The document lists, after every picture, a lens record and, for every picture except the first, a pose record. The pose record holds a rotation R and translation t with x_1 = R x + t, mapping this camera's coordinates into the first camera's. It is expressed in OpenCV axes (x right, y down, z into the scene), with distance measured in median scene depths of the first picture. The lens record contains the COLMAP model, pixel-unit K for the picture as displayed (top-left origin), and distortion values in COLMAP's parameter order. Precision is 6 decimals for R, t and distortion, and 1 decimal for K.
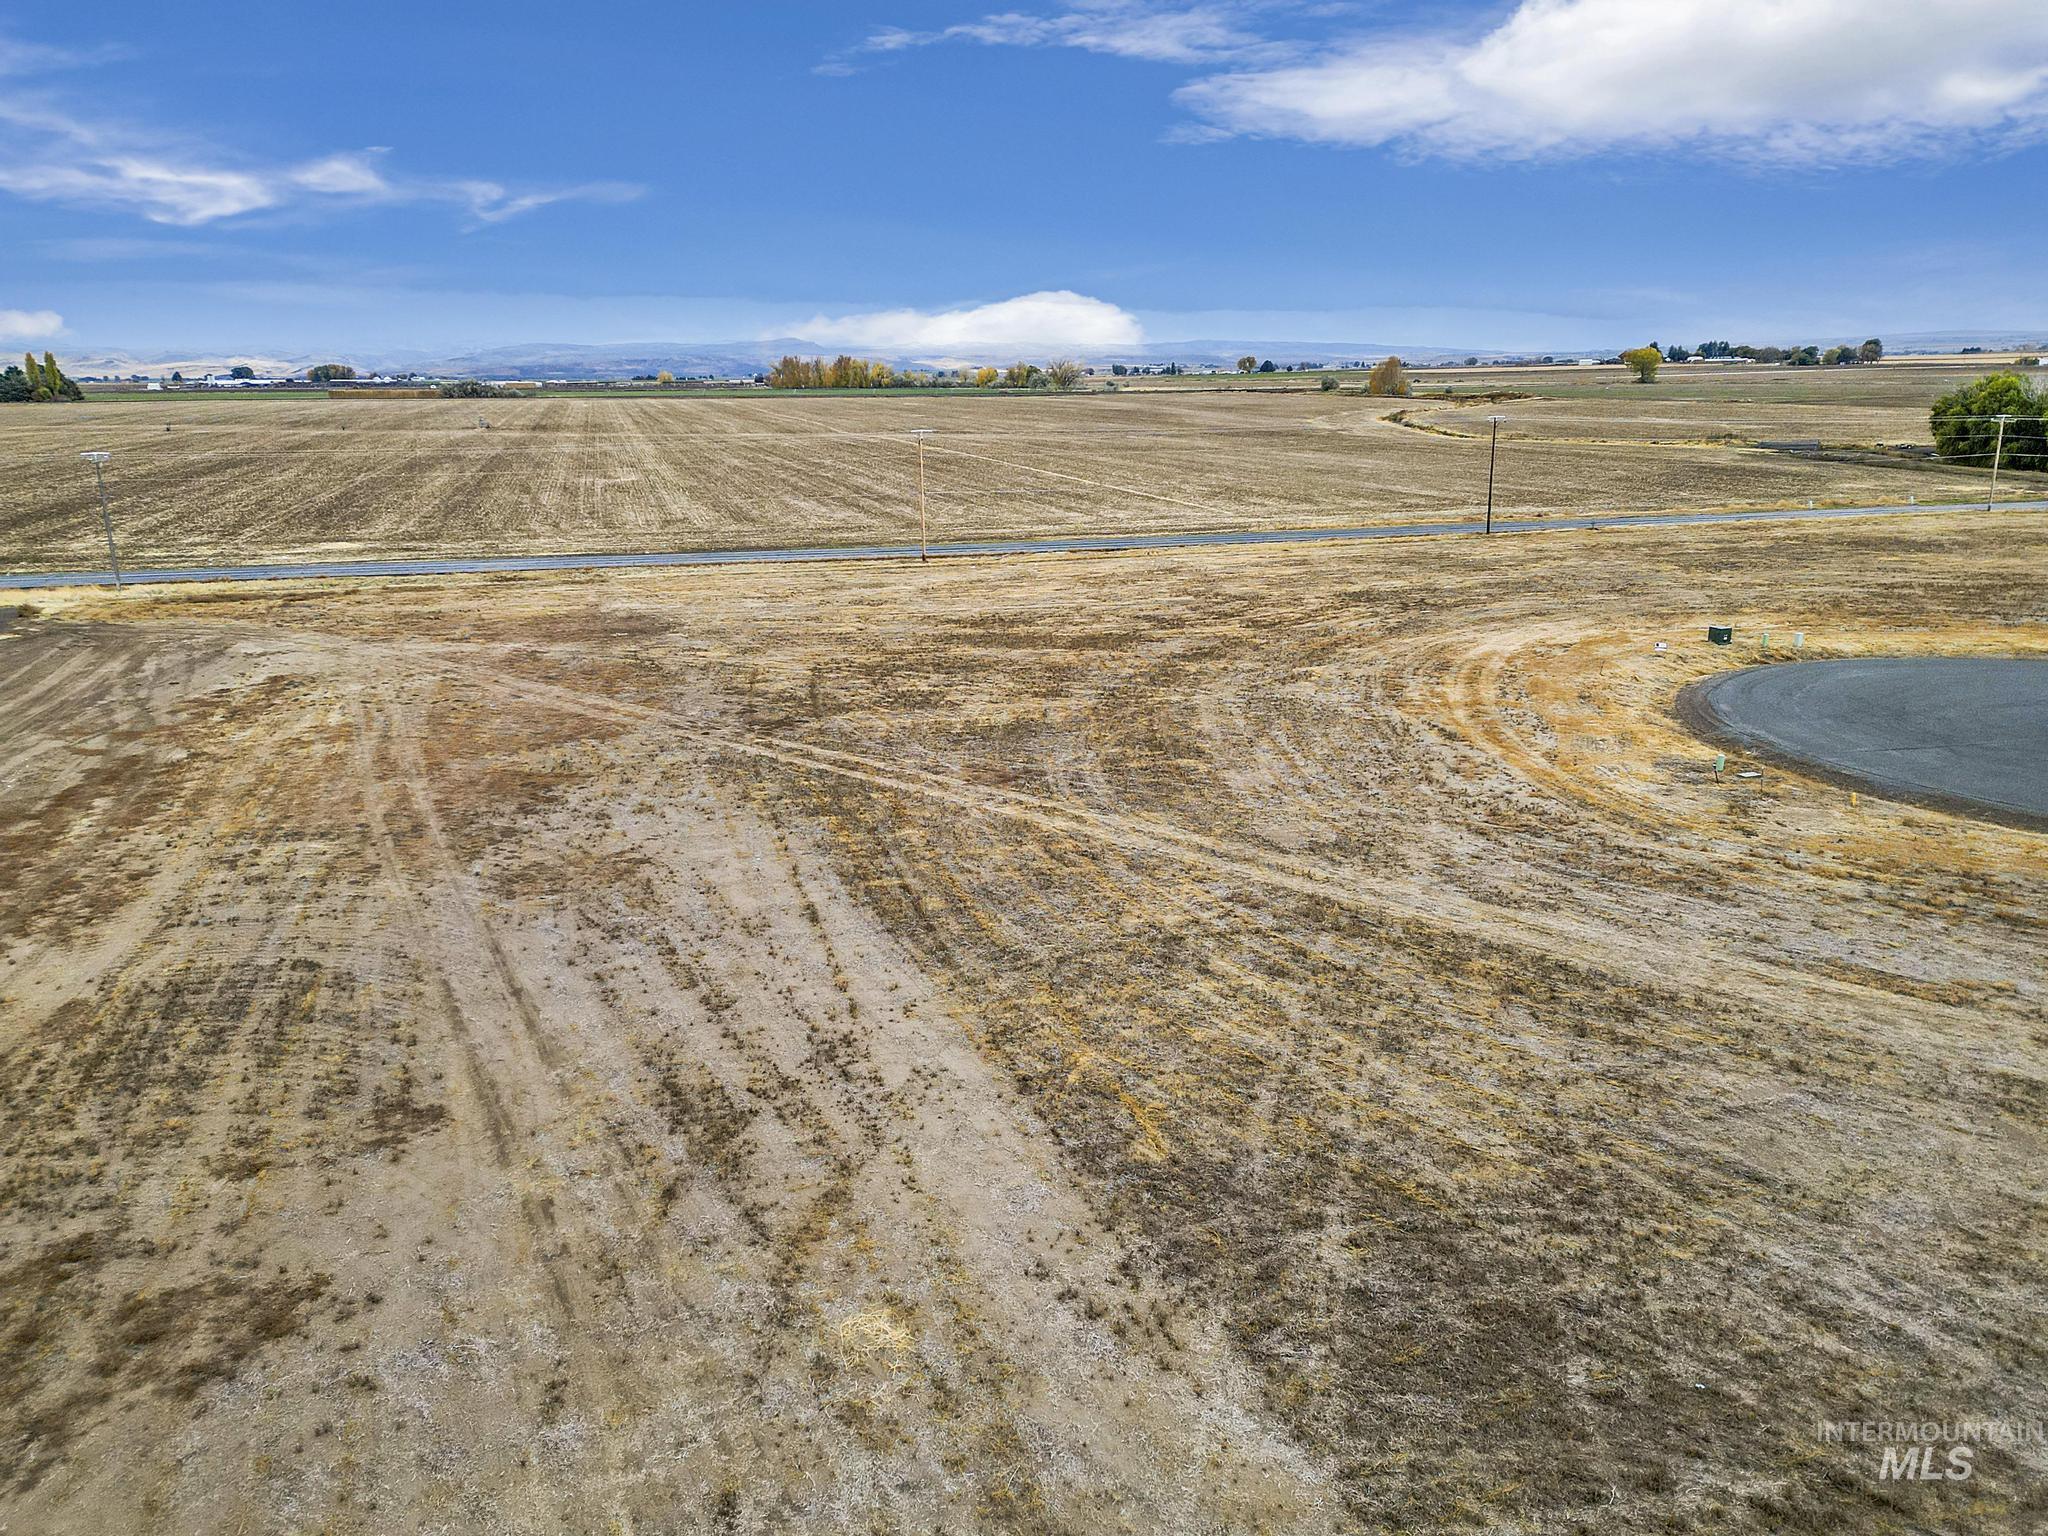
lens RADIAL K [[1441.6, 0, 1024.0], [0, 1441.6, 767.1], [0, 0, 1]] dist [0.095882, -0.099417]
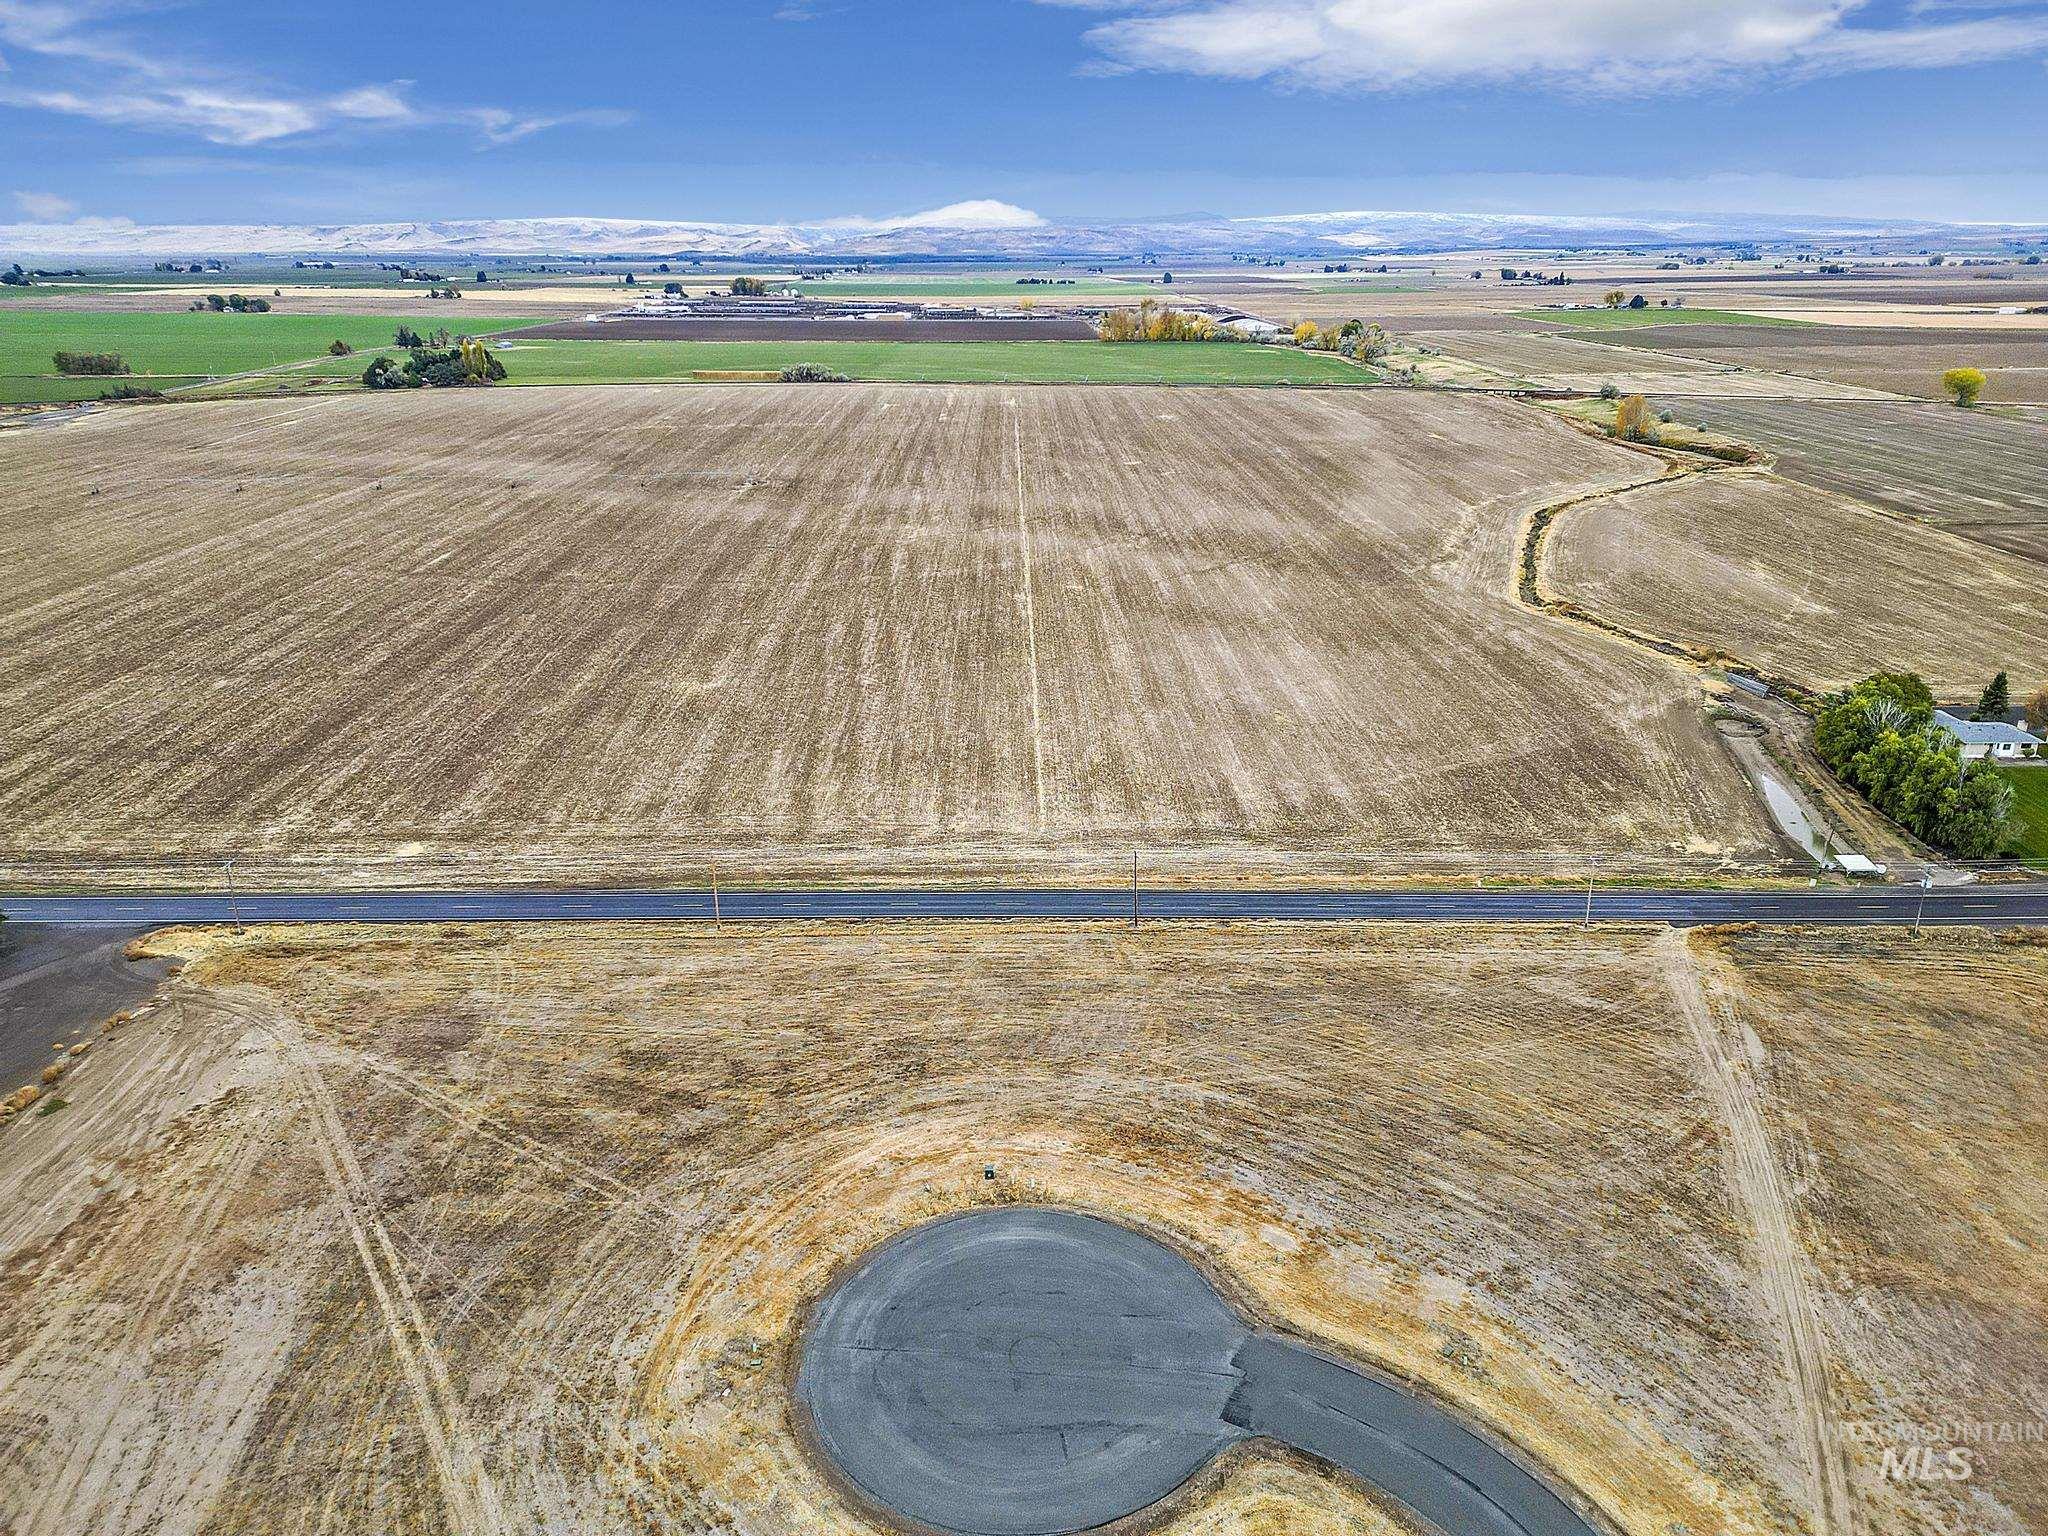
lens RADIAL K [[1415.8, 0, 1040.0], [0, 1415.8, 767.9], [0, 0, 1]] dist [0.084197, -0.076906]
pose [[0.966497, 0.097092, -0.237607, 1.297580], [-0.075901, 0.992407, 0.096783, -1.048801], [0.245200, -0.075506, 0.966528, -0.752437]]
